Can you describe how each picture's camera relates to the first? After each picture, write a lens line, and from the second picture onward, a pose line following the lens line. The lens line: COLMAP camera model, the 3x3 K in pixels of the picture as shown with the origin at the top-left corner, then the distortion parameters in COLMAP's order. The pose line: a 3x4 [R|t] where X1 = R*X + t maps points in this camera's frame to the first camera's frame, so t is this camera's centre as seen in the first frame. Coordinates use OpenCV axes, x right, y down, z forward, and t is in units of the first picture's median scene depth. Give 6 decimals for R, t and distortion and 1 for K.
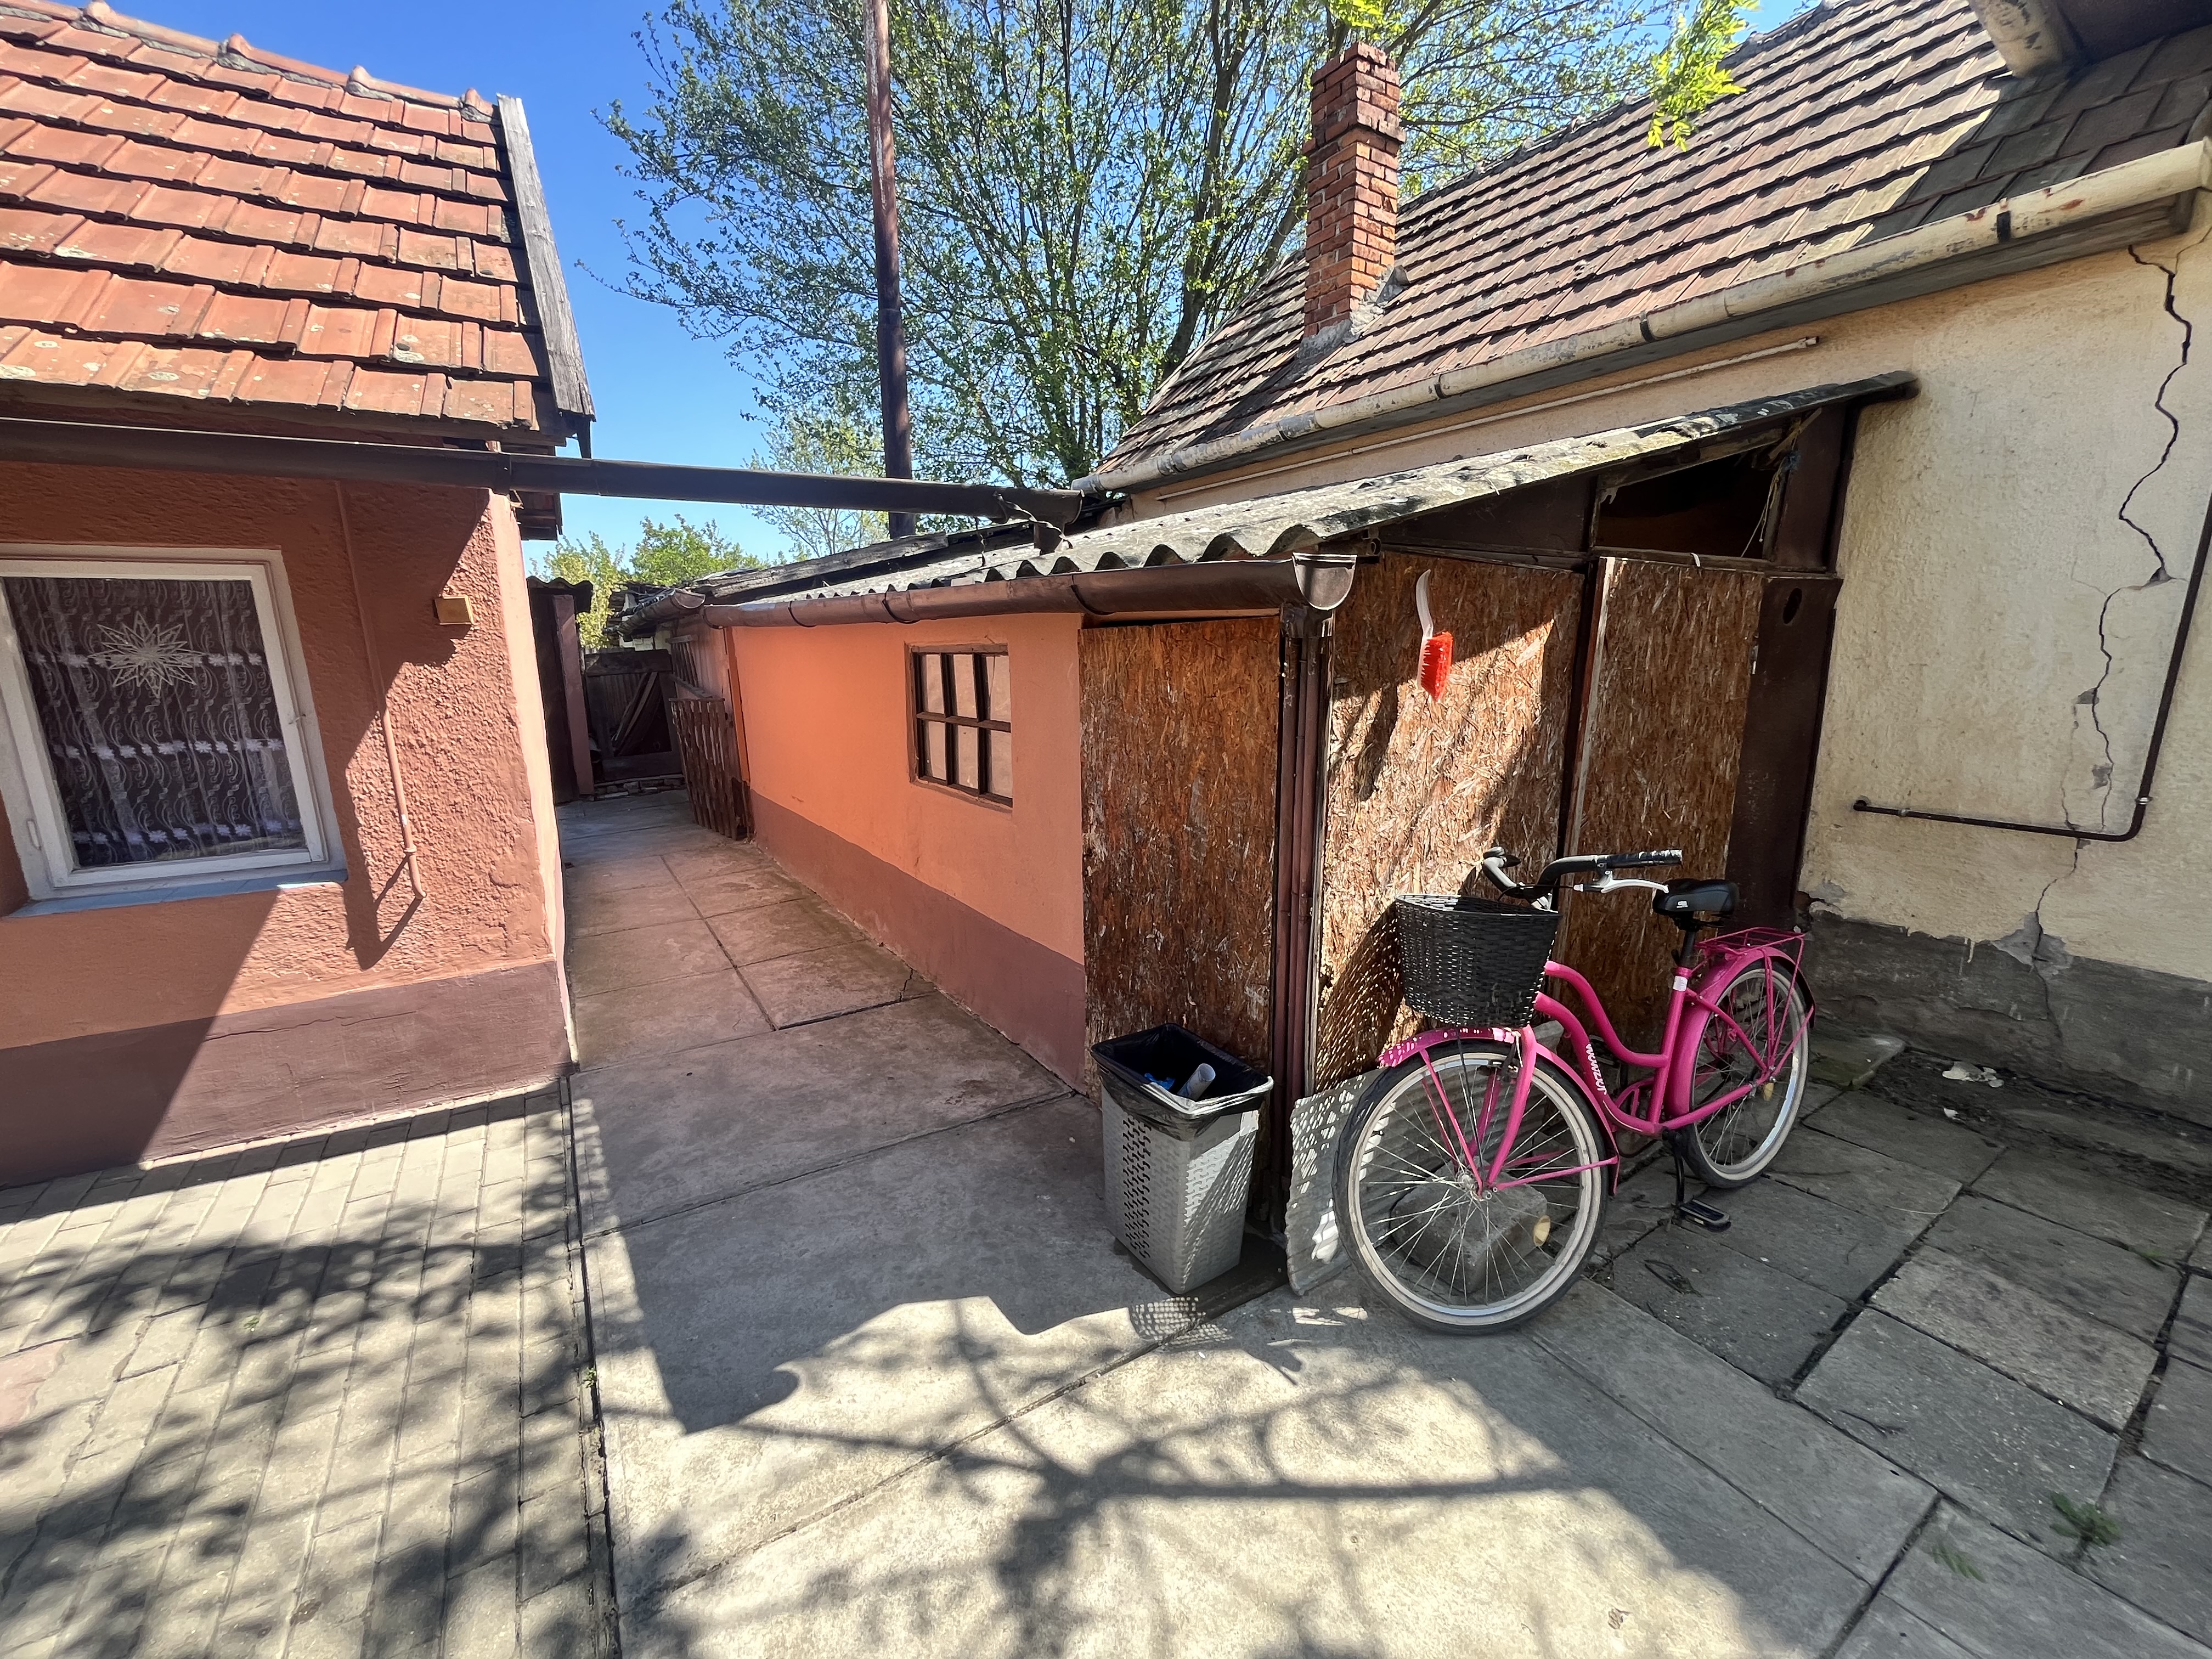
lens RADIAL K [[874.7, 0, 1102.4], [0, 874.7, 876.5], [0, 0, 1]] dist [-0.026202, -0.000041]
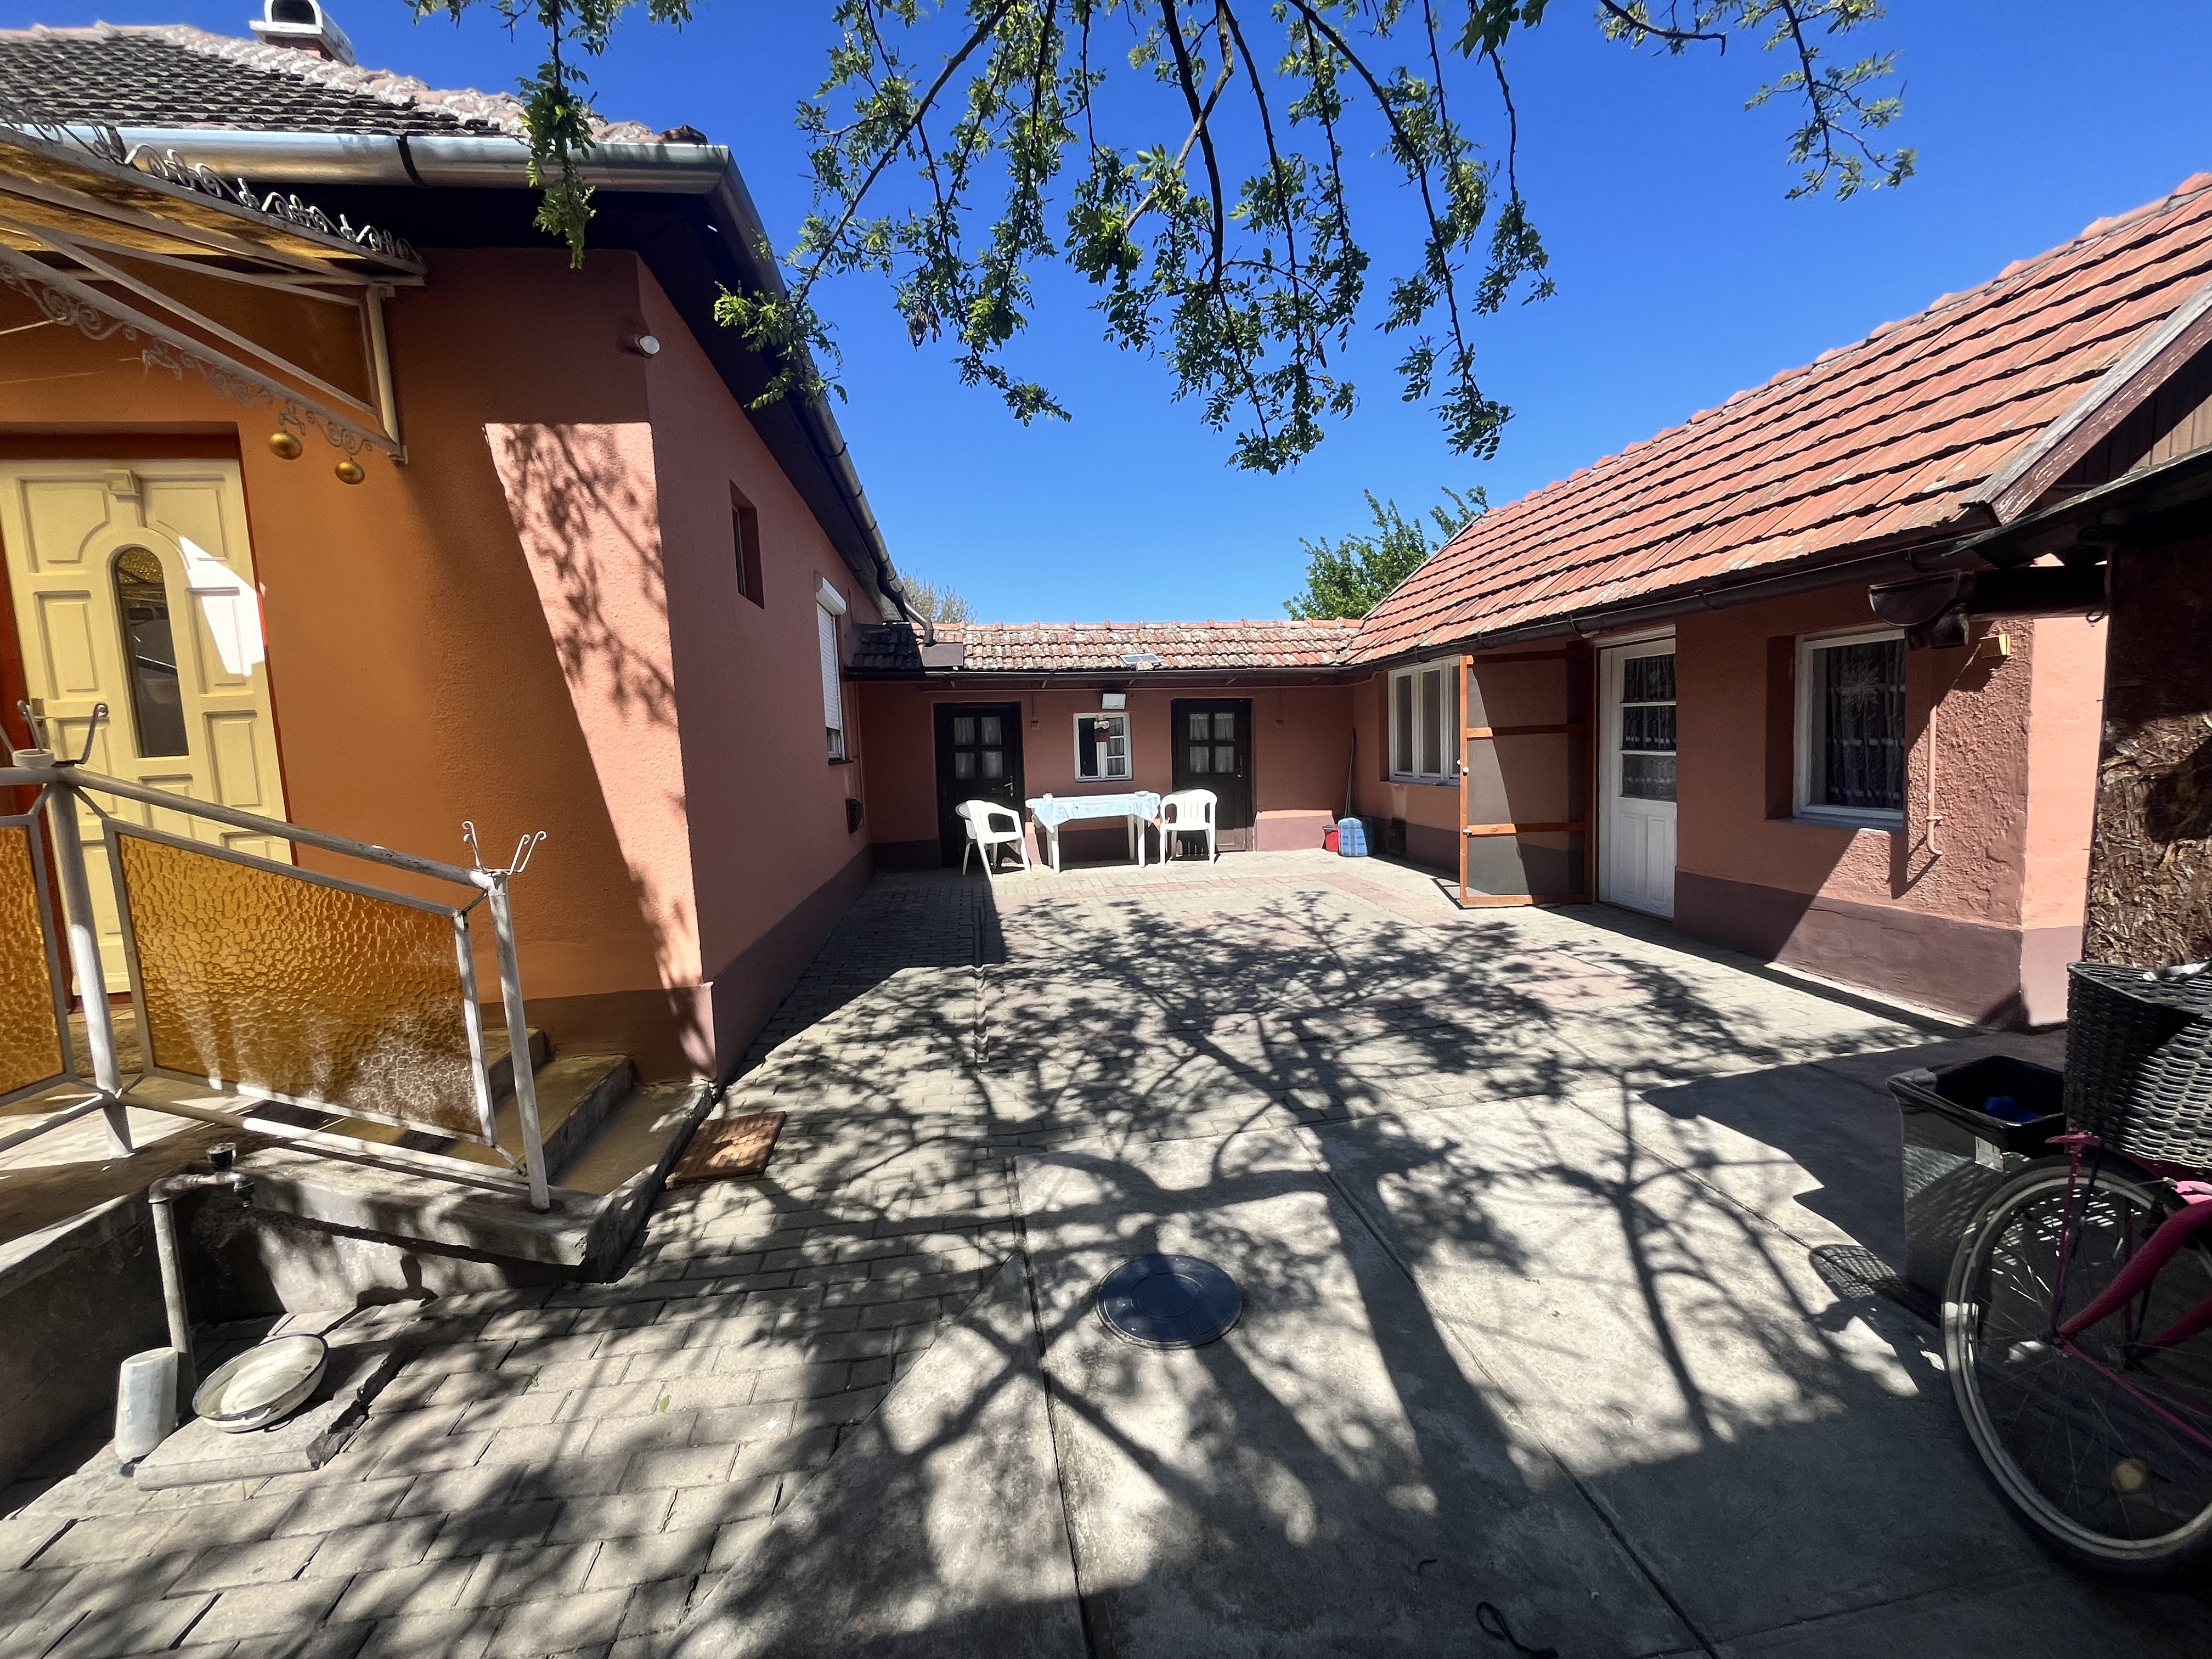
lens RADIAL K [[883.5, 0, 1106.0], [0, 883.5, 829.5], [0, 0, 1]] dist [-0.003241, -0.000086]
pose [[-0.386705, 0.140788, -0.911393, 1.101446], [-0.146095, 0.966445, 0.211281, -0.129999], [0.910558, 0.214854, -0.353161, 0.308662]]
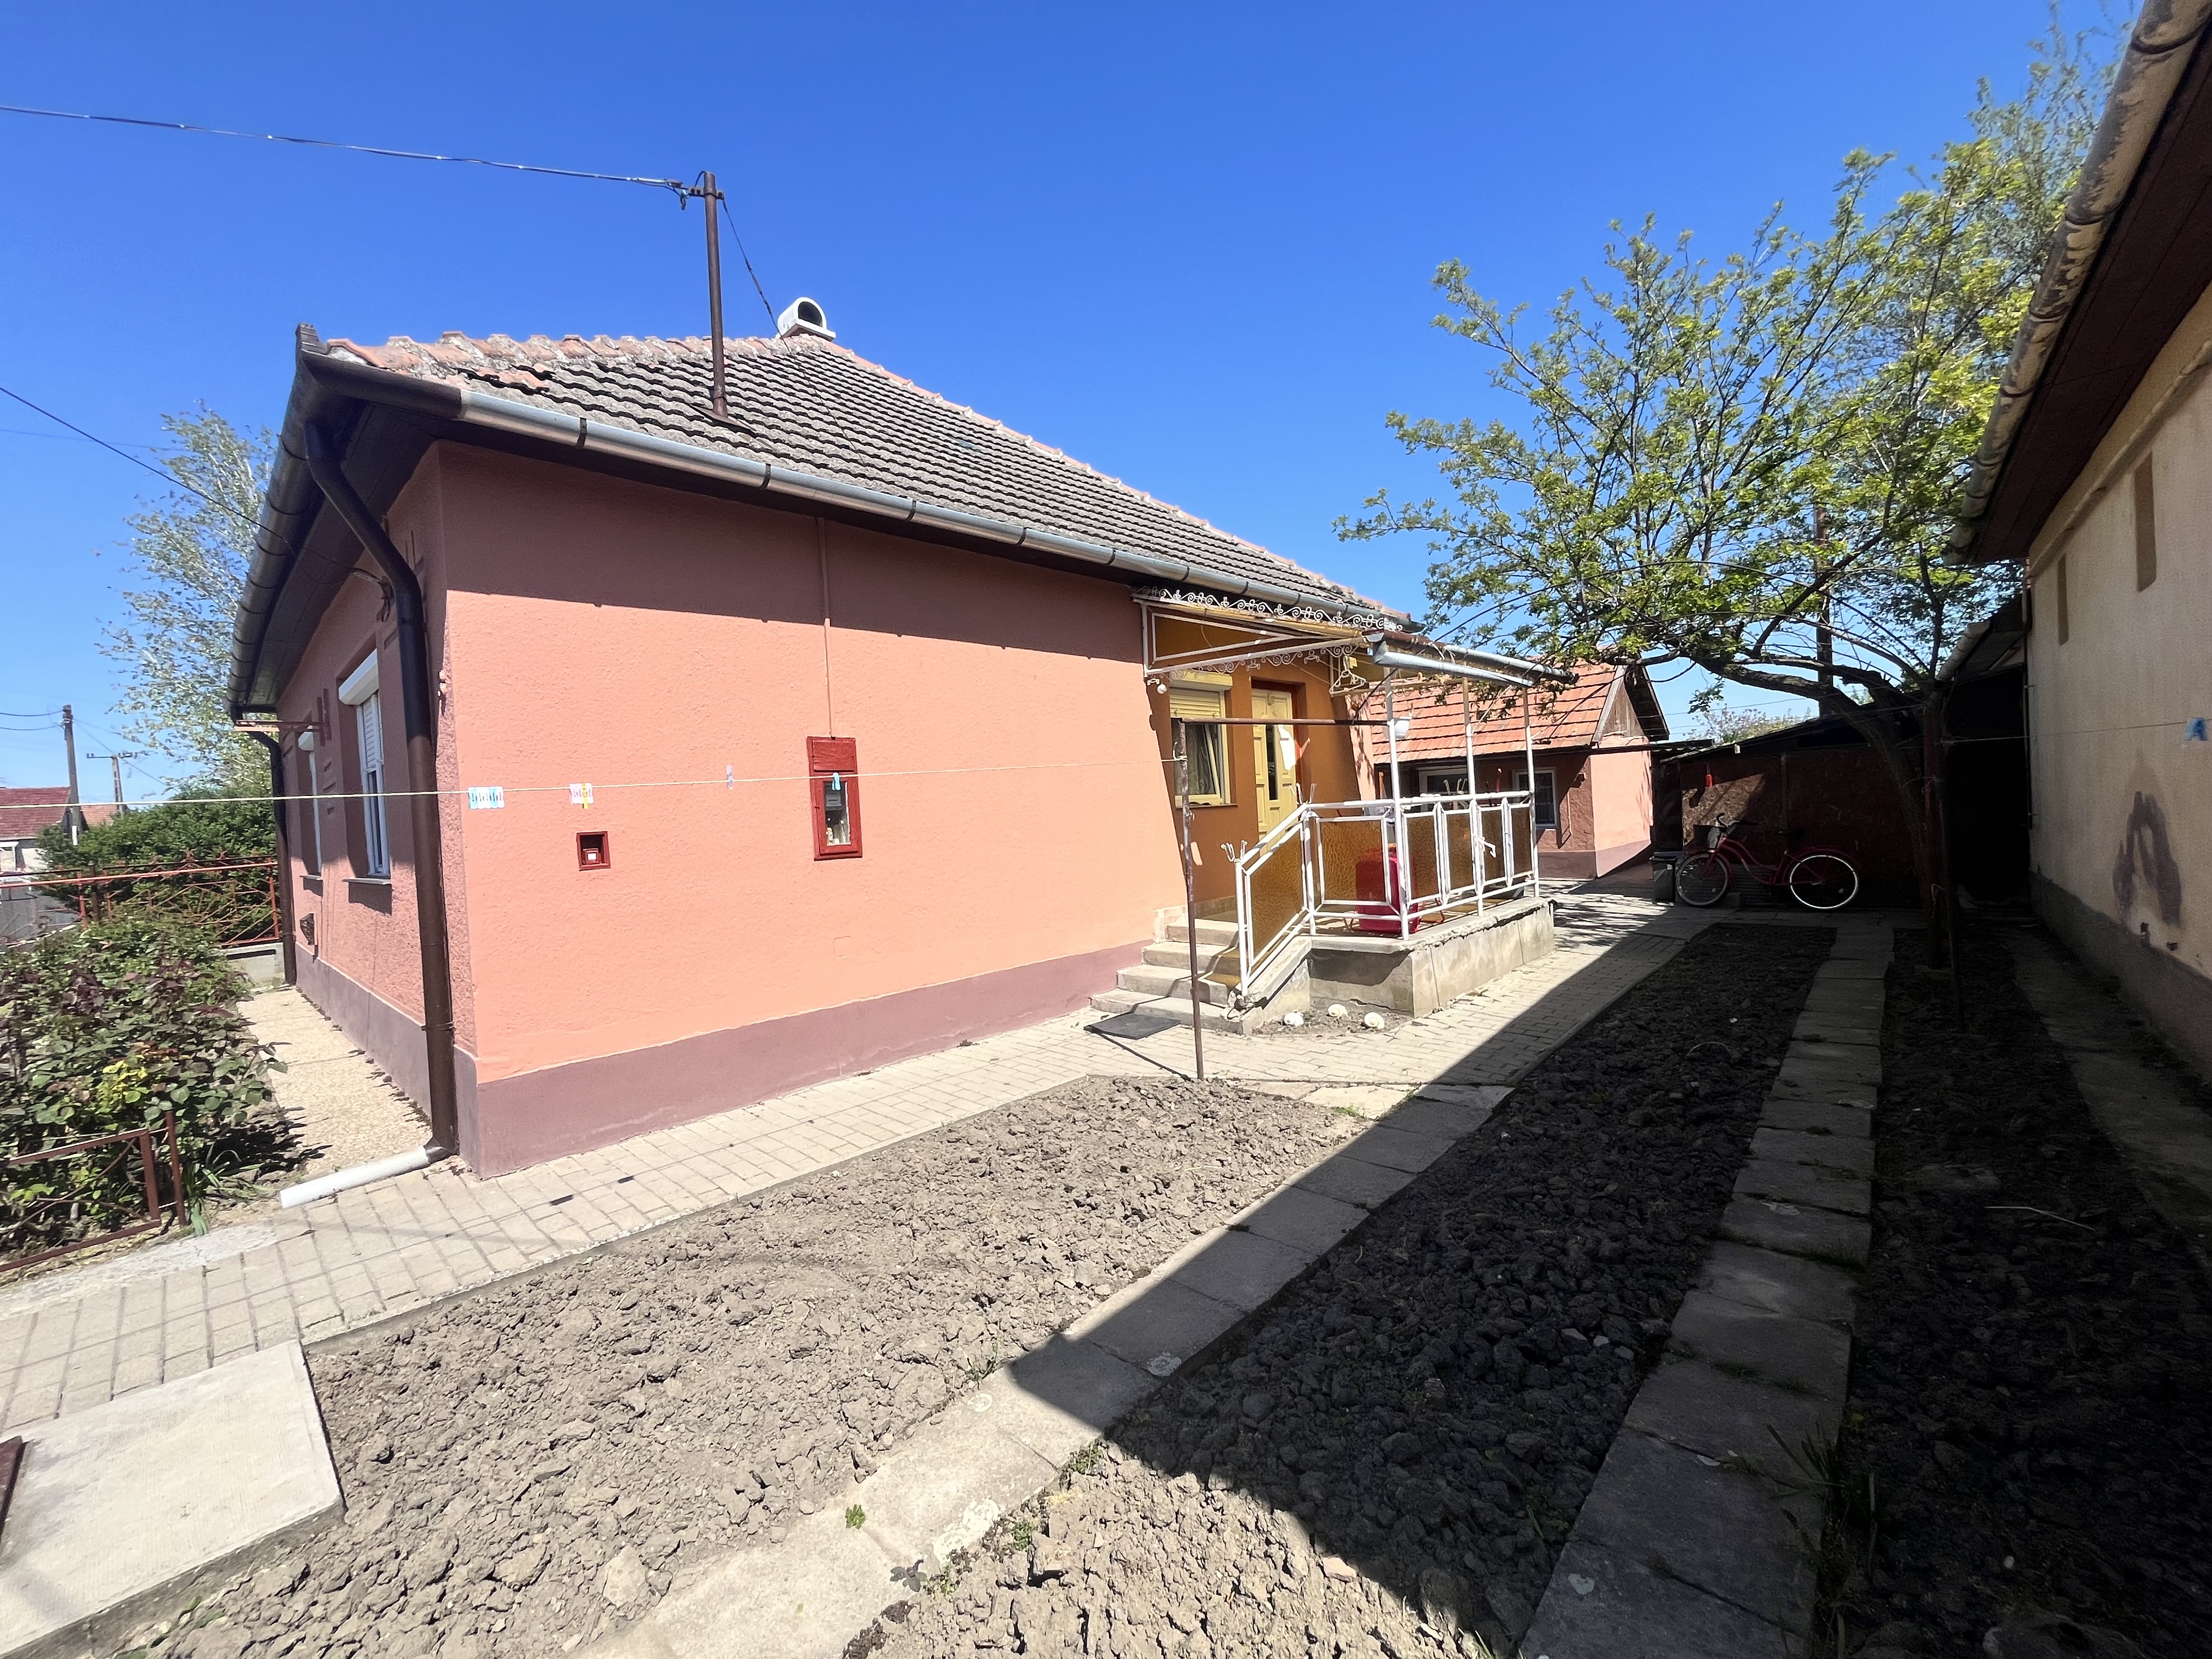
lens RADIAL K [[883.5, 0, 1106.0], [0, 883.5, 829.5], [0, 0, 1]] dist [-0.003241, -0.000086]
pose [[0.267719, 0.032775, -0.962939, 3.658739], [-0.163631, 0.986450, -0.011918, 0.540576], [0.949500, 0.160758, 0.269455, -3.146004]]
